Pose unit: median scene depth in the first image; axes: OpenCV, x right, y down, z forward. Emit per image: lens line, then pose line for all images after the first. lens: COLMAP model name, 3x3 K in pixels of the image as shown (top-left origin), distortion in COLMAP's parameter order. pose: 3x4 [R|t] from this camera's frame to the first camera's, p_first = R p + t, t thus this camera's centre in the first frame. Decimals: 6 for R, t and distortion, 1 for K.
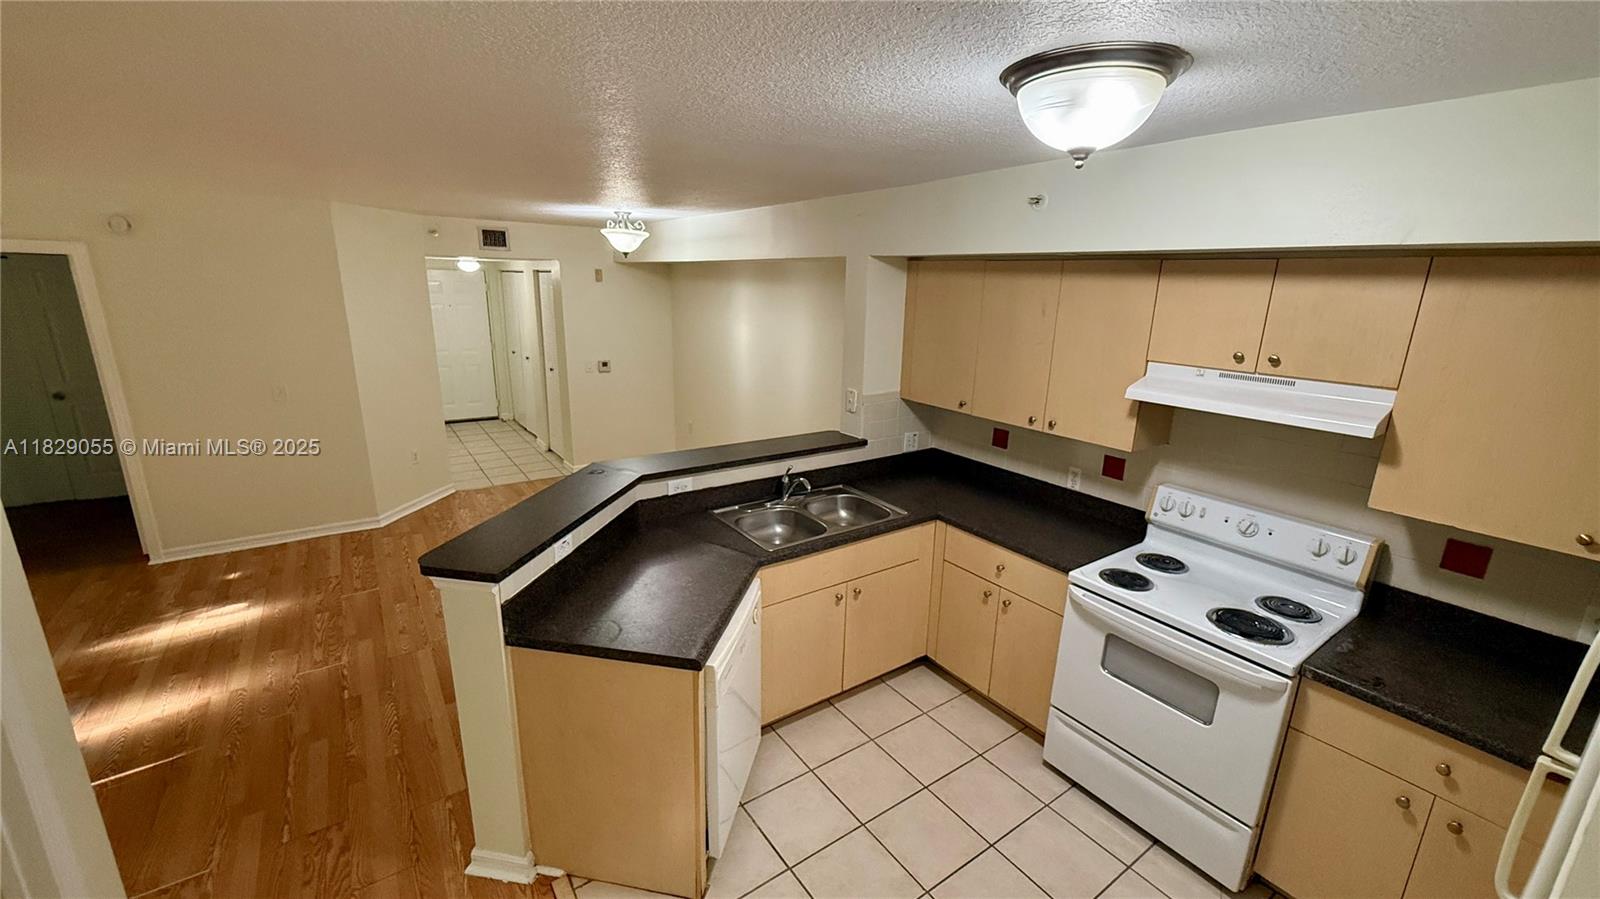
lens RADIAL K [[639.3, 0, 804.1], [0, 639.3, 449.0], [0, 0, 1]] dist [0.000306, -0.000392]
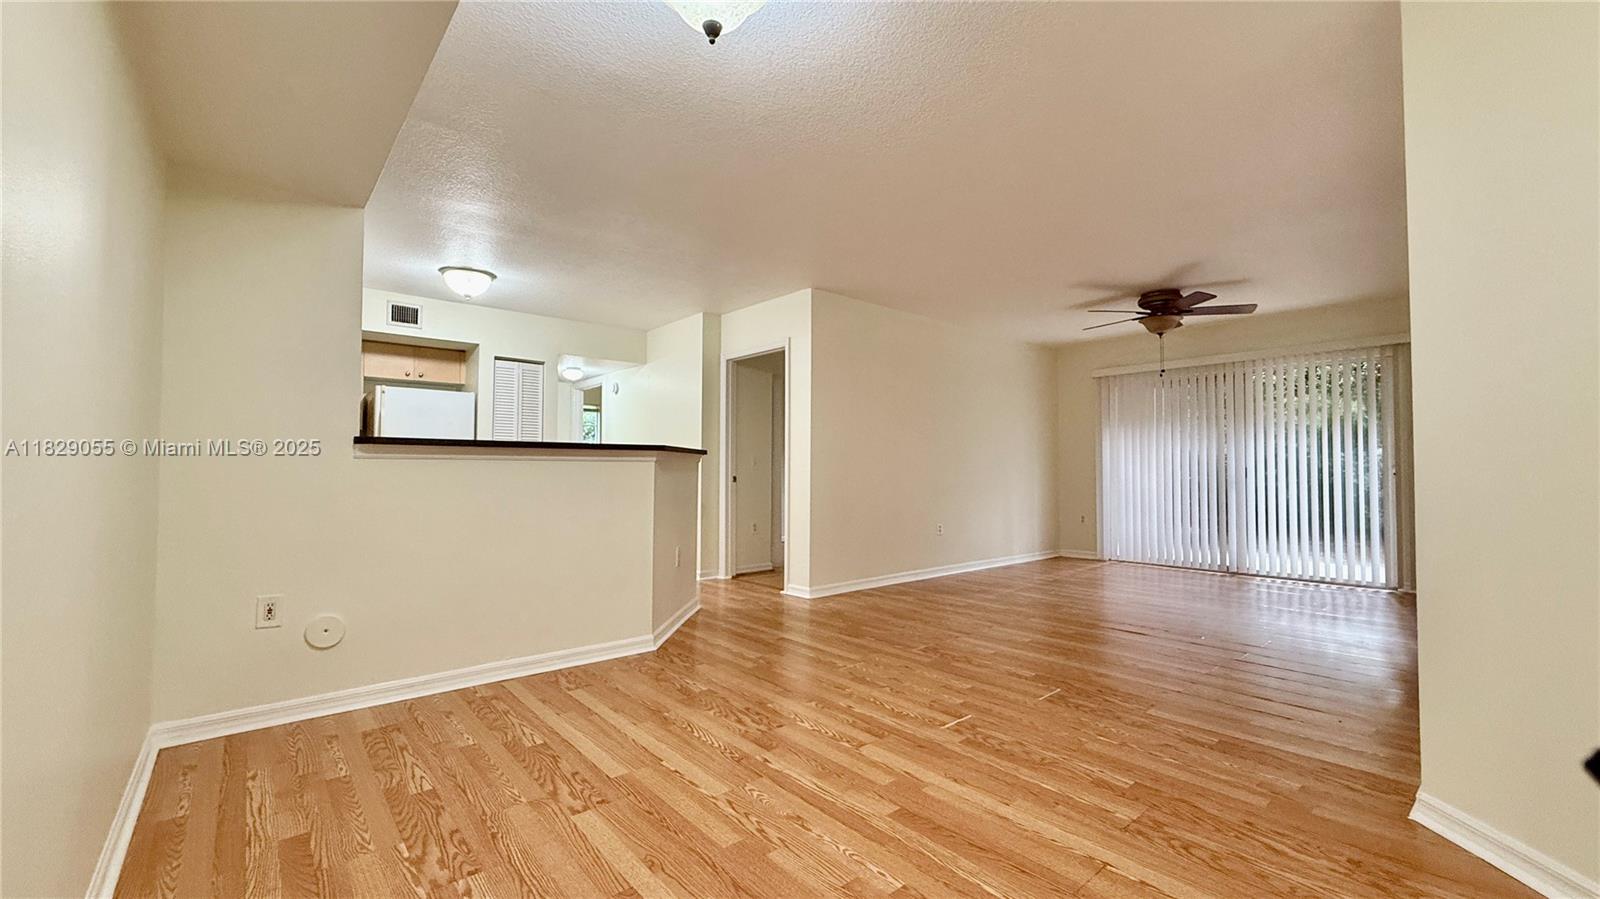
lens RADIAL K [[641.4, 0, 795.3], [0, 641.4, 452.1], [0, 0, 1]] dist [0.000466, 0.000242]
pose [[-0.995467, -0.030159, -0.090196, -0.454653], [-0.049906, 0.972972, 0.225465, -0.241733], [0.080959, 0.228945, -0.970067, 2.136423]]
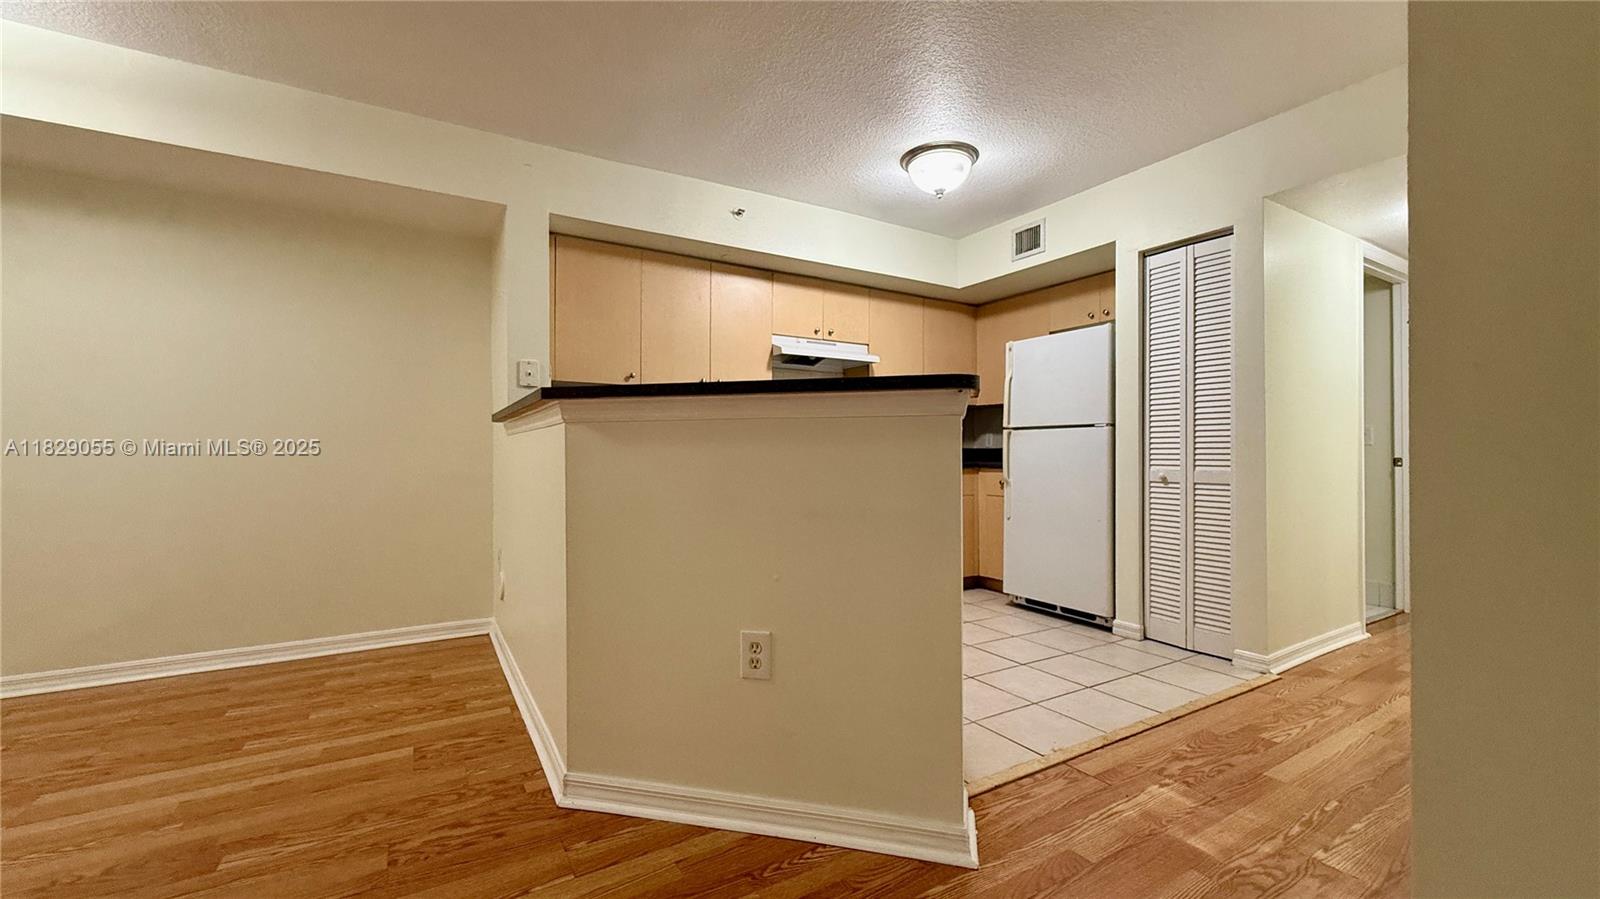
lens RADIAL K [[639.3, 0, 804.1], [0, 639.3, 449.0], [0, 0, 1]] dist [0.000306, -0.000392]
pose [[0.071324, -0.016624, 0.997315, -0.868632], [0.256616, 0.966511, -0.002241, 0.134736], [-0.963878, 0.256087, 0.073201, 0.726267]]
